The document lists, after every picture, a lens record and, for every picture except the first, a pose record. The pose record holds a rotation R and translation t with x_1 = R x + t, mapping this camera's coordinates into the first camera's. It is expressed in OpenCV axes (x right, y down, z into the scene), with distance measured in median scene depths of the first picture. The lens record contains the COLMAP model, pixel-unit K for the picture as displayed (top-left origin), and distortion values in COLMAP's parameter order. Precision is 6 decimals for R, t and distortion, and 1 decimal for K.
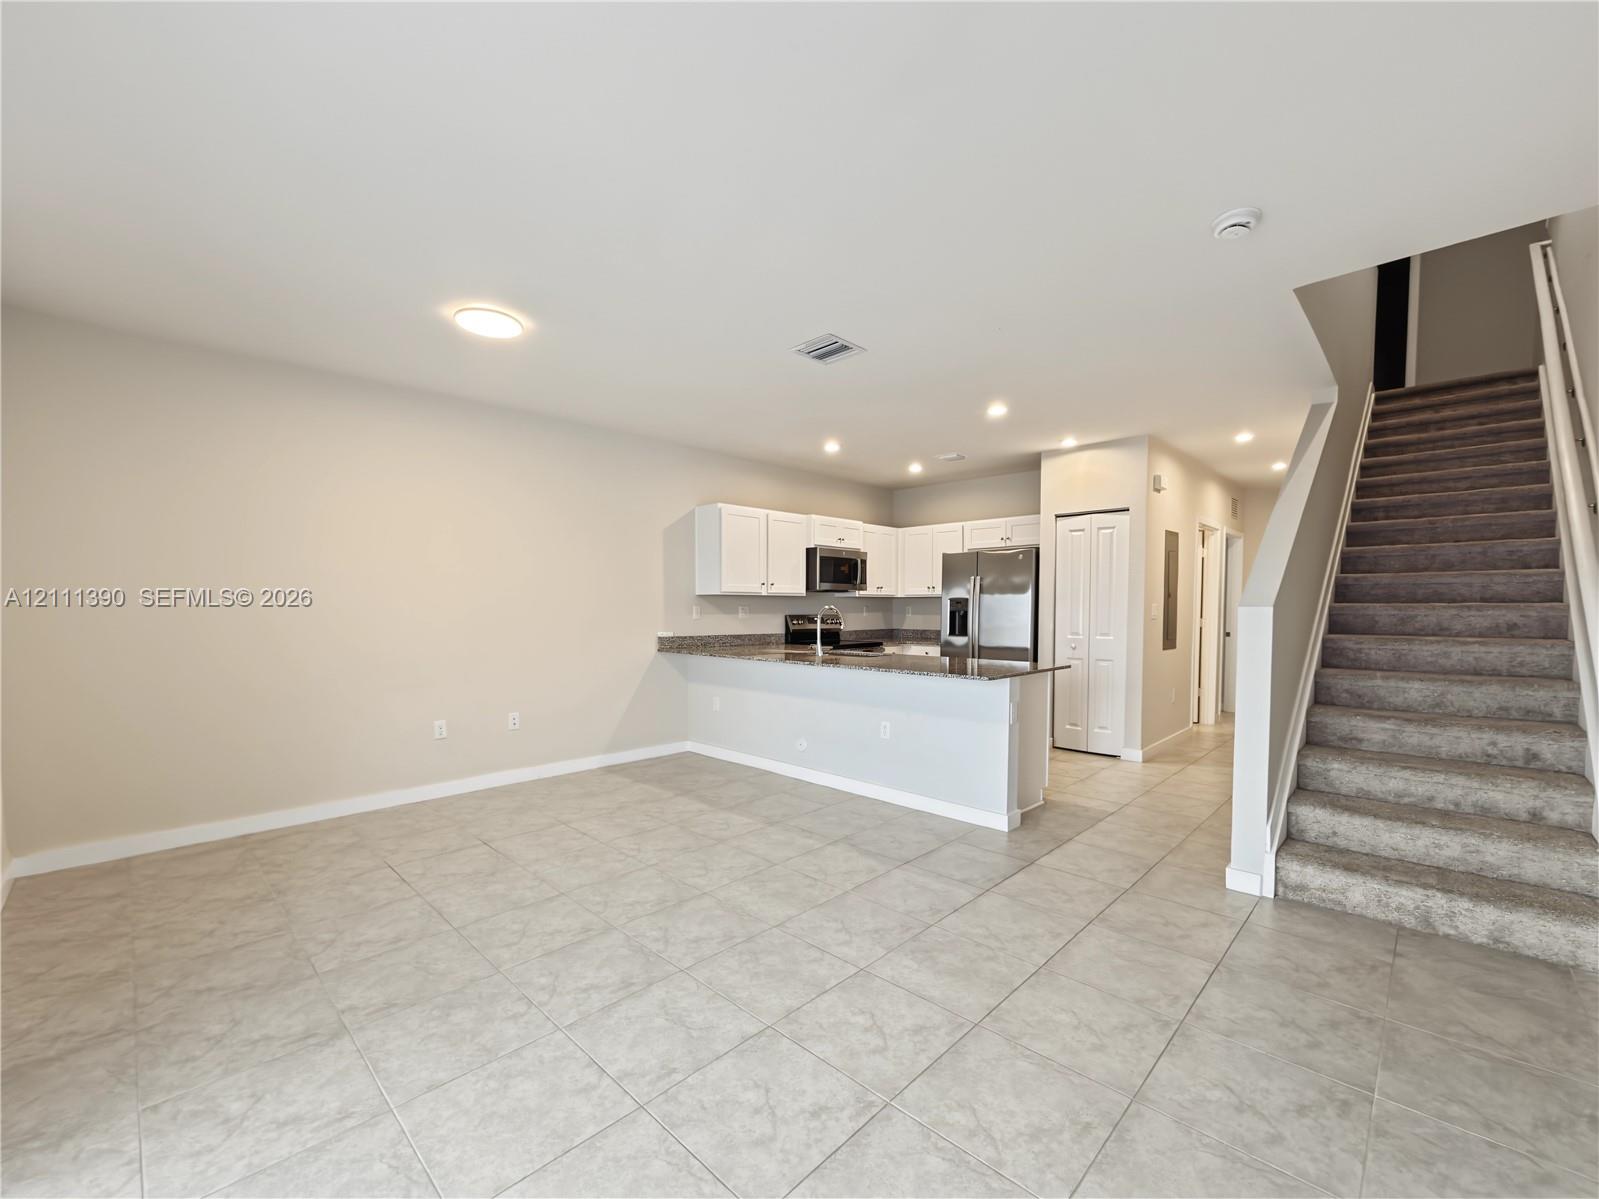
lens RADIAL K [[657.1, 0, 804.3], [0, 657.1, 641.4], [0, 0, 1]] dist [0.000344, 0.000176]
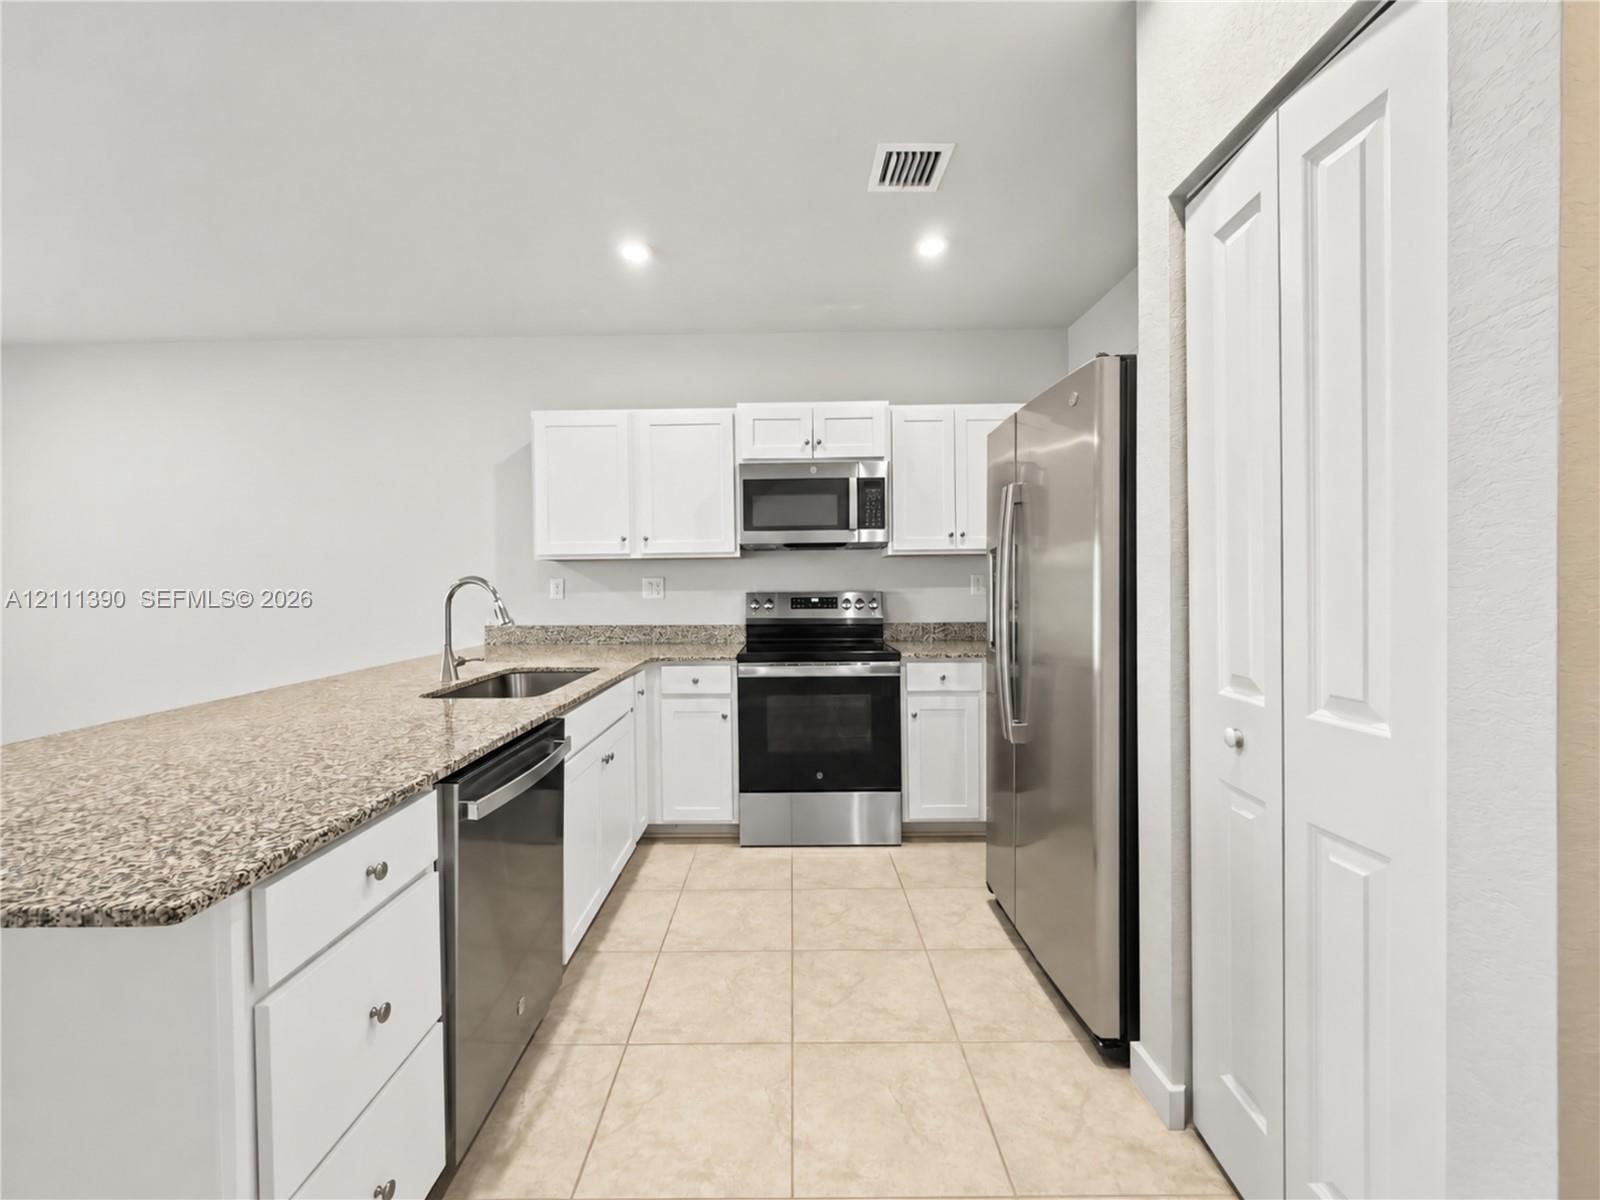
lens RADIAL K [[672.7, 0, 769.9], [0, 672.7, 593.3], [0, 0, 1]] dist [0.006815, 0.000466]
pose [[0.672266, 0.003296, -0.740303, 0.435693], [-0.024144, 0.999556, -0.017475, -0.031624], [0.739916, 0.029621, 0.672046, 0.664081]]
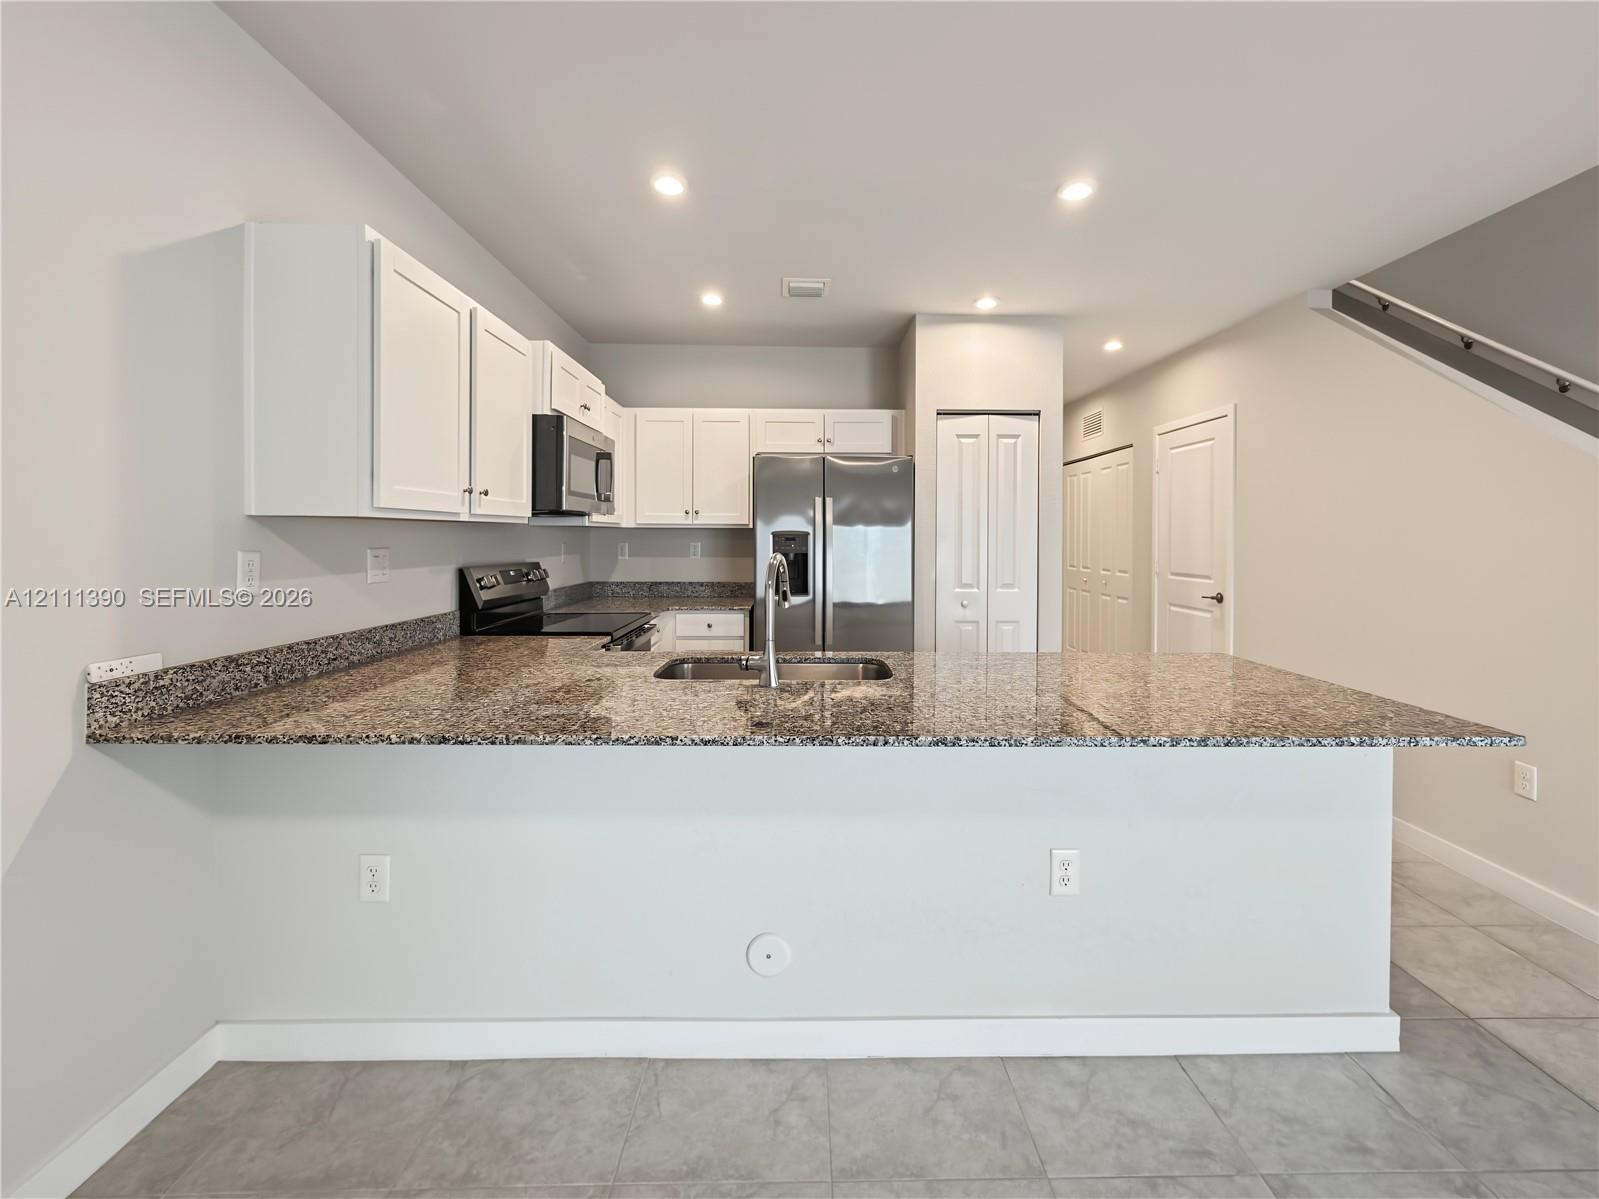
lens RADIAL K [[657.1, 0, 789.8], [0, 657.1, 546.9], [0, 0, 1]] dist [0.000344, 0.000176]
pose [[0.716729, -0.005594, 0.697329, -0.183204], [0.033774, 0.999073, -0.026698, -0.036847], [-0.696533, 0.042687, 0.716254, 0.582196]]
